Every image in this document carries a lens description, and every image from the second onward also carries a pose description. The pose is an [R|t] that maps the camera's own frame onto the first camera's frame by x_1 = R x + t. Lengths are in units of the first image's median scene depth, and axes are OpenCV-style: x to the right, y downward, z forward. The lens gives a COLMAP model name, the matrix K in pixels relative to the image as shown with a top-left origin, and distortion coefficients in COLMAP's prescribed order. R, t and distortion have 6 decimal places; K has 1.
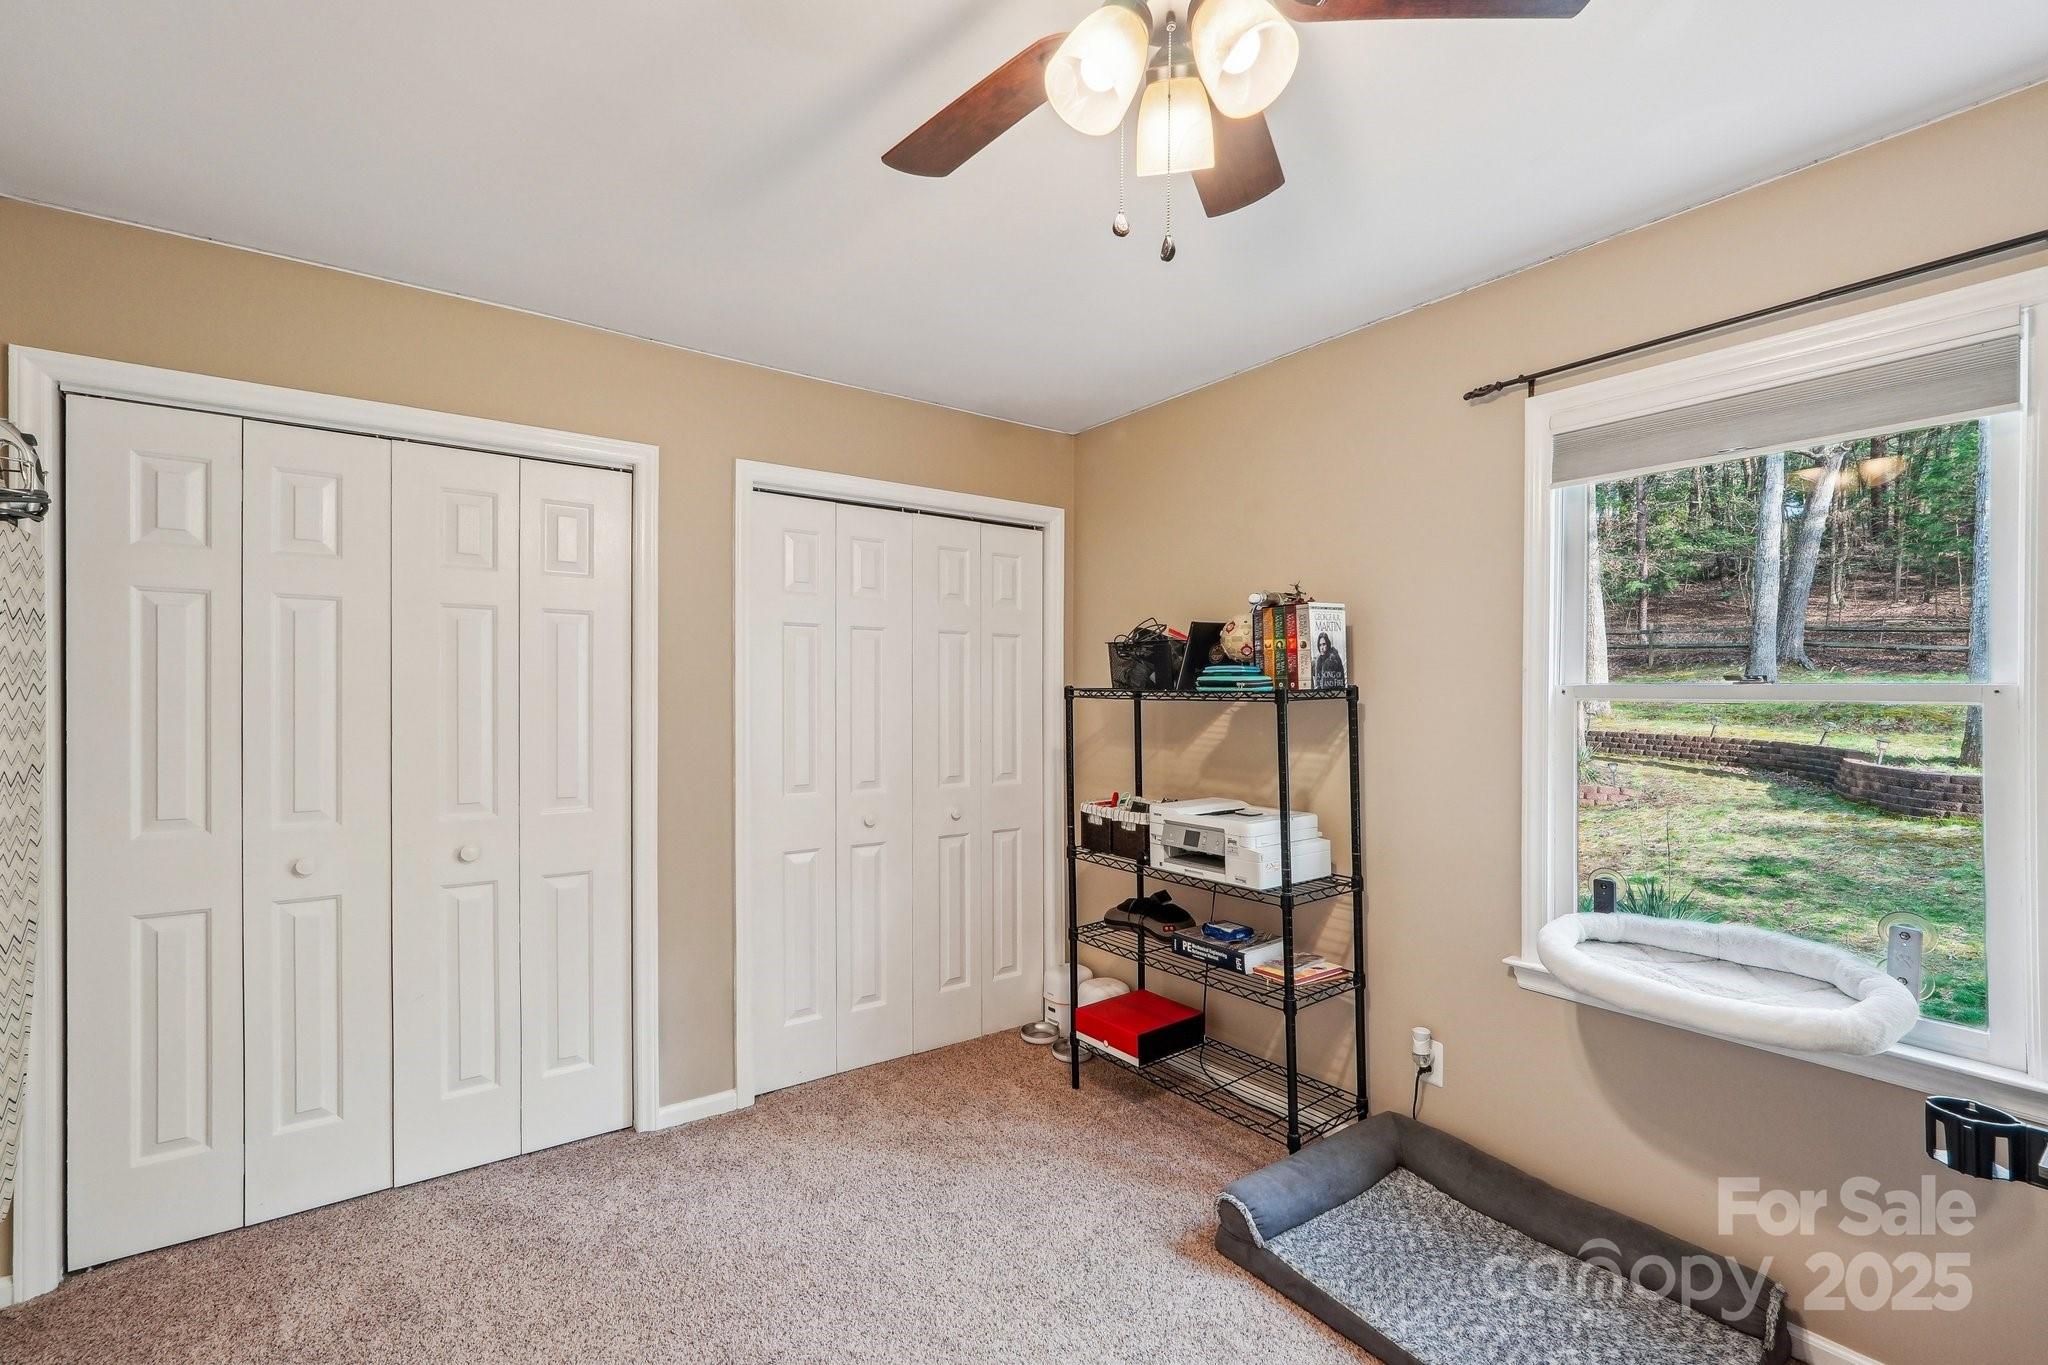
lens RADIAL K [[902.1, 0, 1025.2], [0, 902.1, 708.8], [0, 0, 1]] dist [-0.001285, -0.000193]
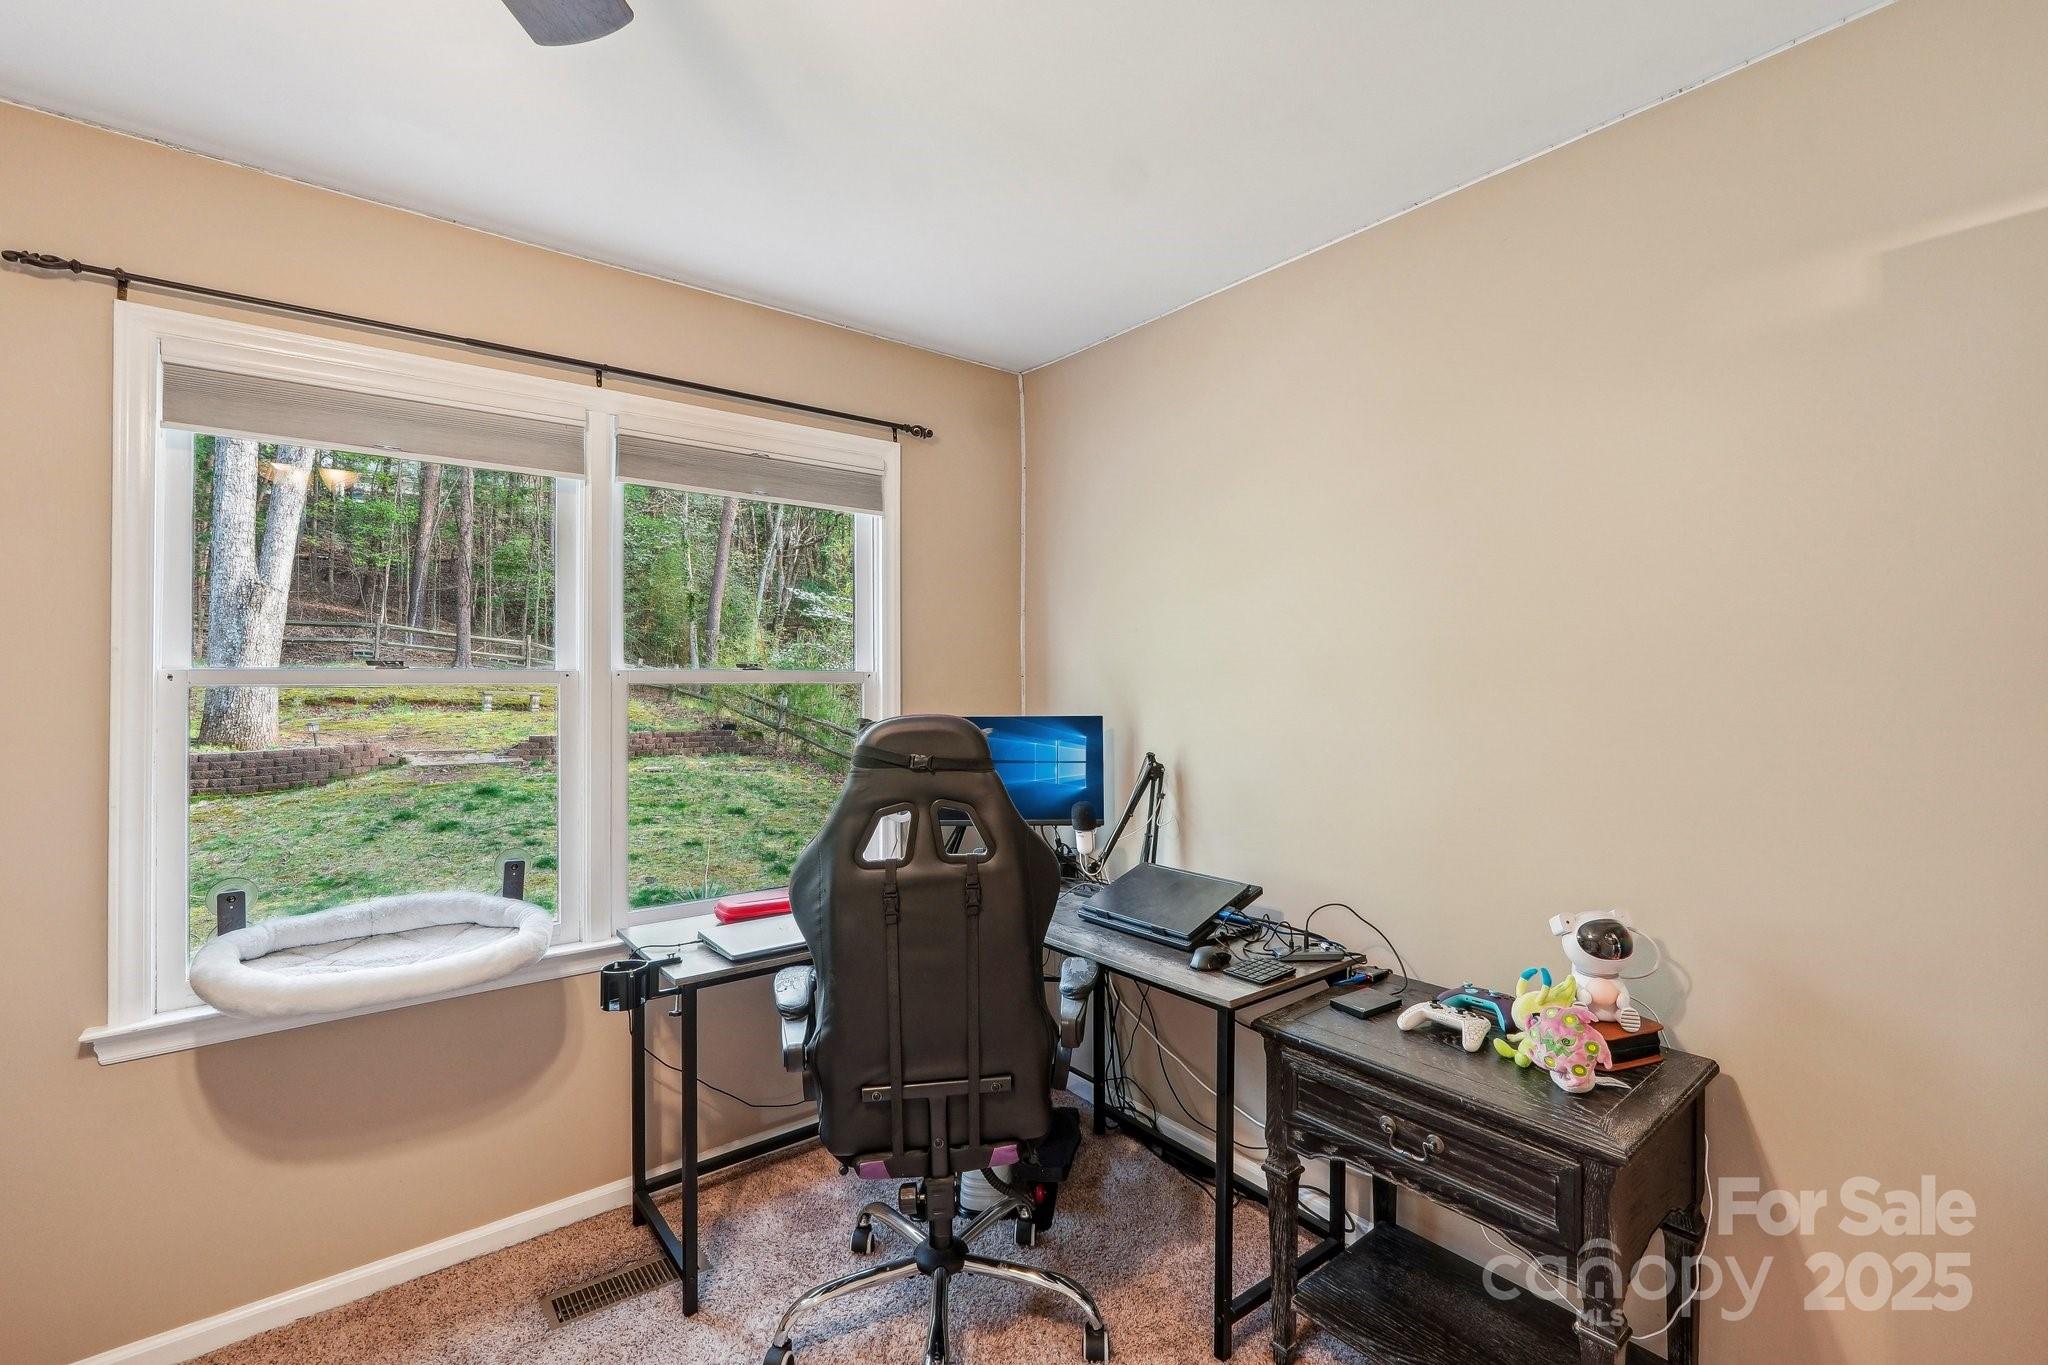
lens RADIAL K [[885.5, 0, 1032.5], [0, 885.5, 681.2], [0, 0, 1]] dist [-0.017778, 0.006979]
pose [[-0.048298, -0.008567, 0.998796, -0.238865], [0.022794, 0.999693, 0.009677, -0.005253], [-0.998573, 0.023234, -0.048087, 0.256692]]
